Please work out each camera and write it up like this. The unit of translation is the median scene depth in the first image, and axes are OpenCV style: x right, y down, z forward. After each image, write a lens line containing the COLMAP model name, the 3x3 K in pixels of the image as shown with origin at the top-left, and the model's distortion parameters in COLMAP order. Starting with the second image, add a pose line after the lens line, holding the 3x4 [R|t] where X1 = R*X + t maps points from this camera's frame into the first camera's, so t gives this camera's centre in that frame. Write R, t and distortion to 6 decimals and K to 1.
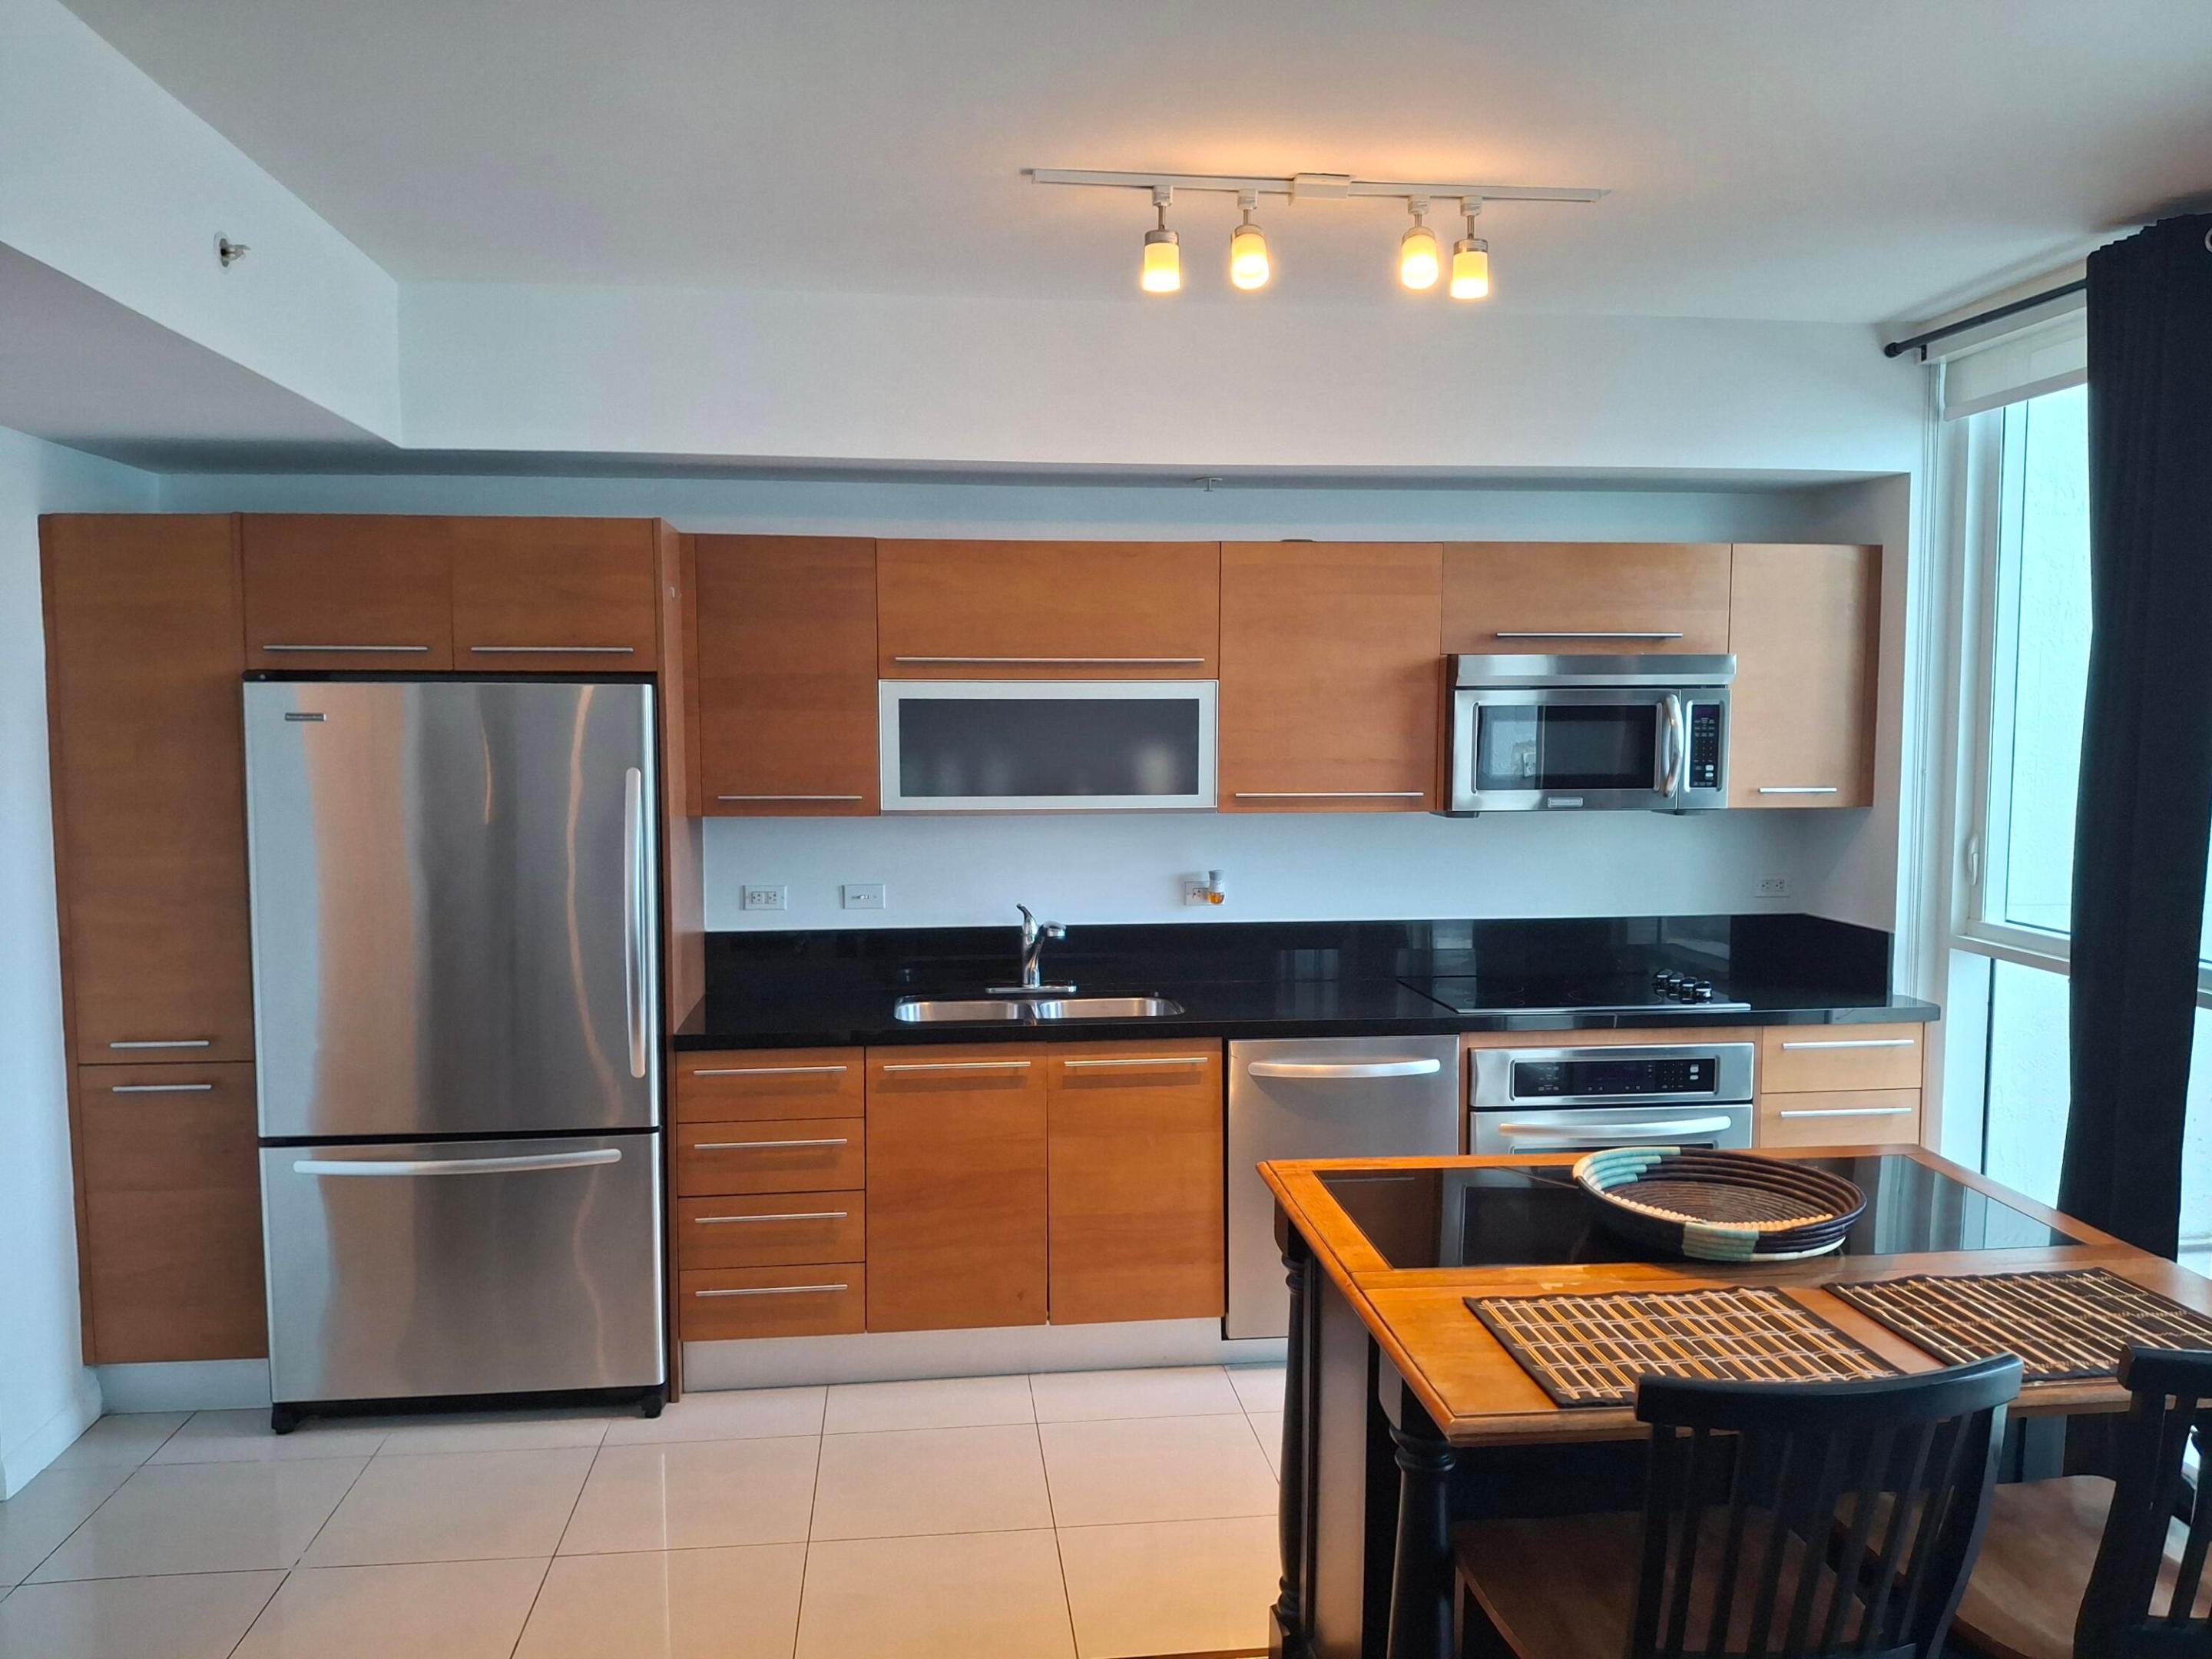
lens RADIAL K [[1616.6, 0, 1130.1], [0, 1616.6, 855.2], [0, 0, 1]] dist [0.099596, -0.177779]
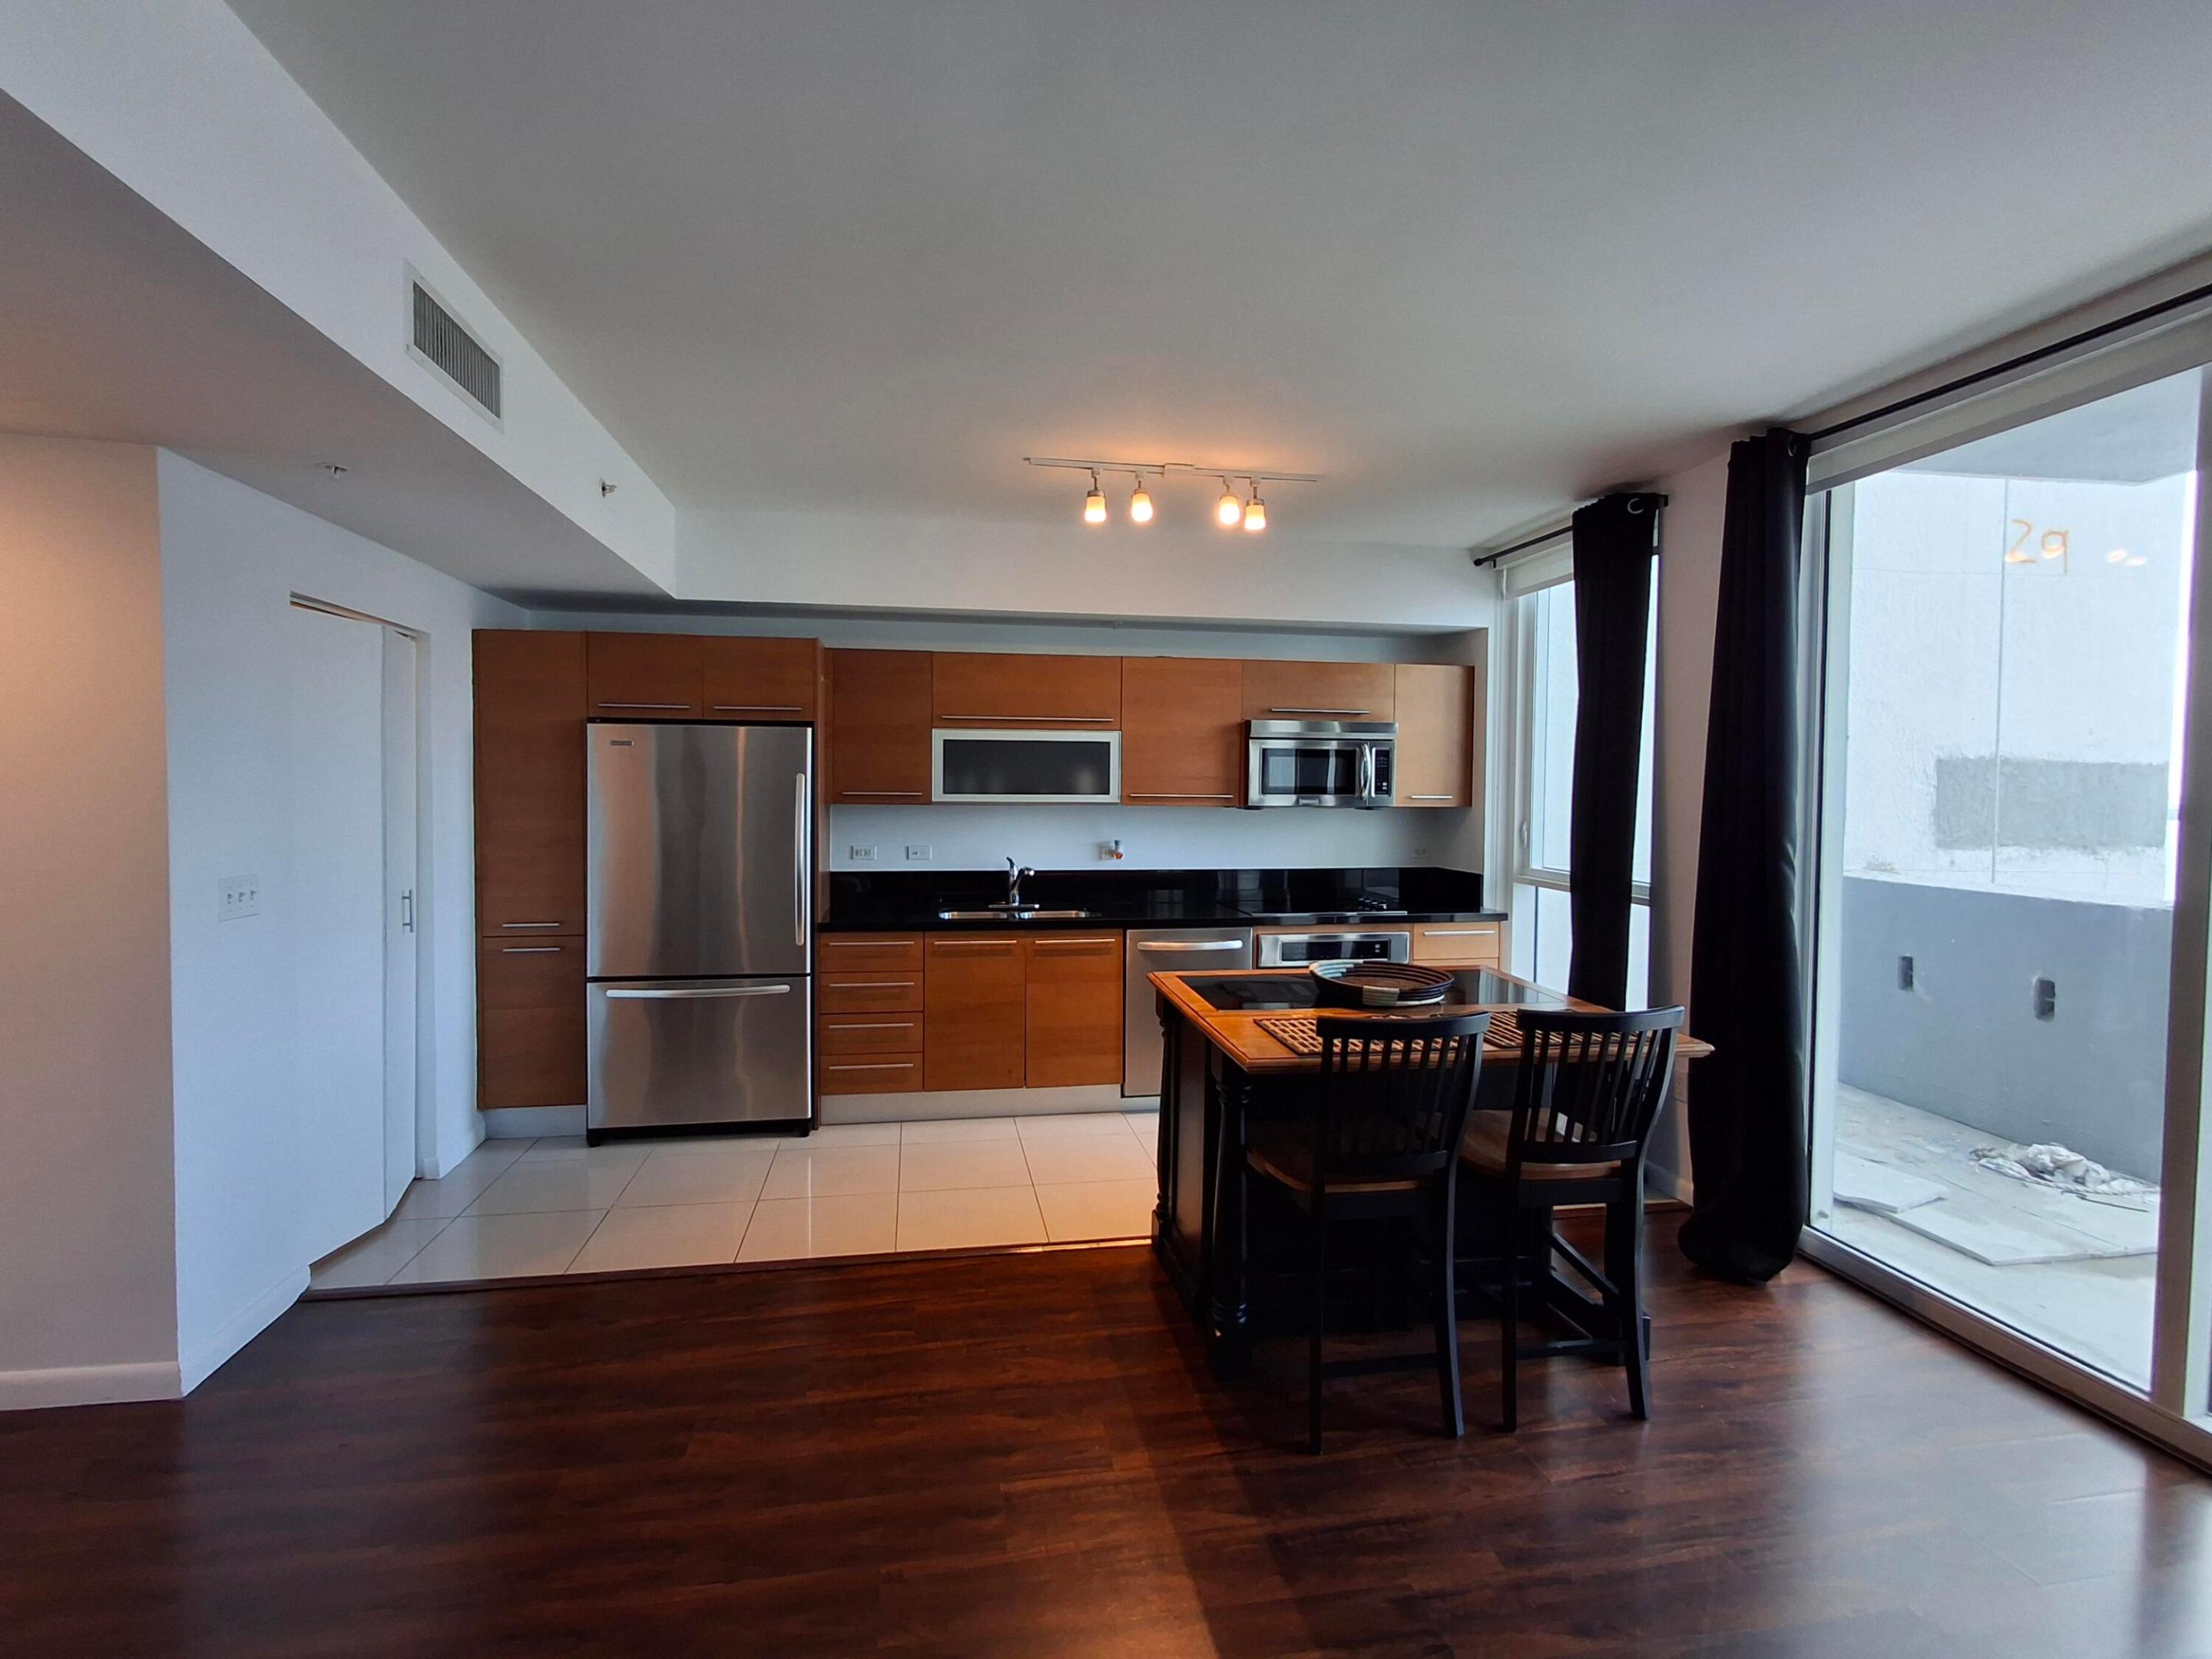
lens RADIAL K [[1032.7, 0, 1106.0], [0, 1032.7, 829.5], [0, 0, 1]] dist [-0.004752, -0.000275]
pose [[0.998300, 0.005562, 0.058023, -0.028793], [-0.002869, 0.998919, -0.046388, 0.056120], [-0.058218, 0.046143, 0.997237, -0.149108]]
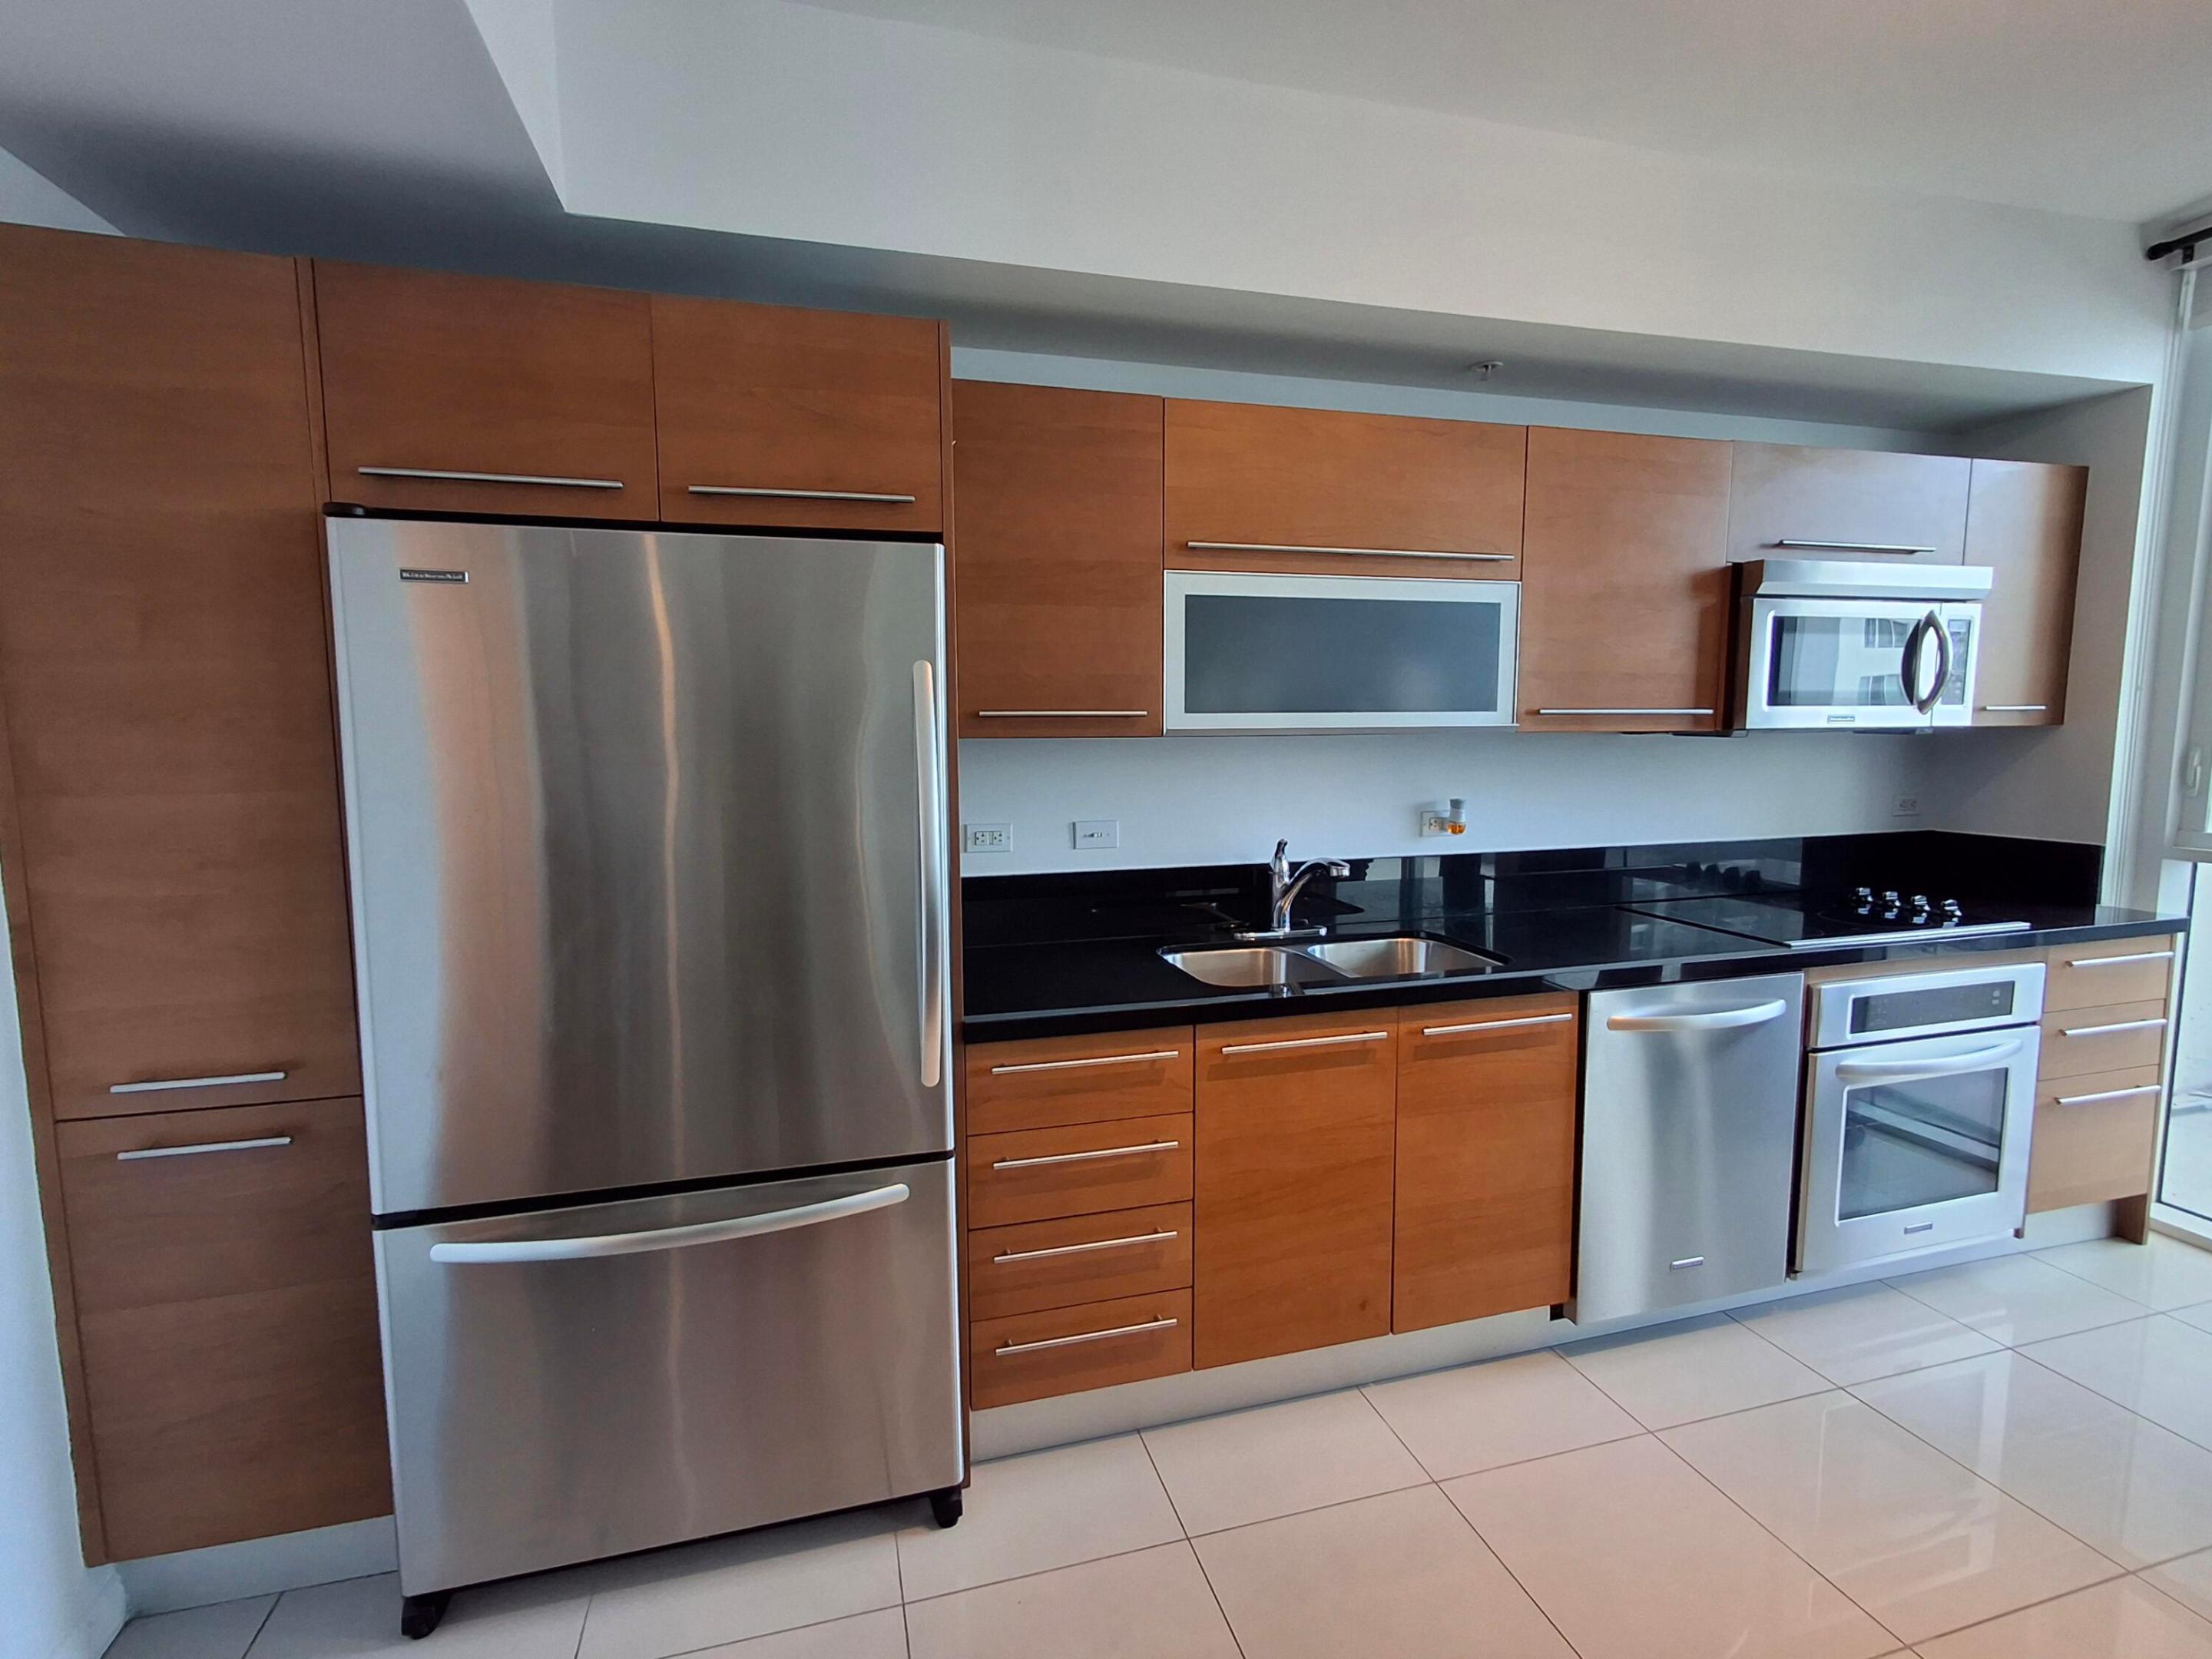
lens RADIAL K [[961.3, 0, 1068.8], [0, 961.3, 822.6], [0, 0, 1]] dist [0.002688, 0.000754]
pose [[0.990822, -0.021687, 0.133420, -0.273343], [0.020524, 0.999739, 0.010083, 0.014100], [-0.133604, -0.007253, 0.991008, 0.524779]]
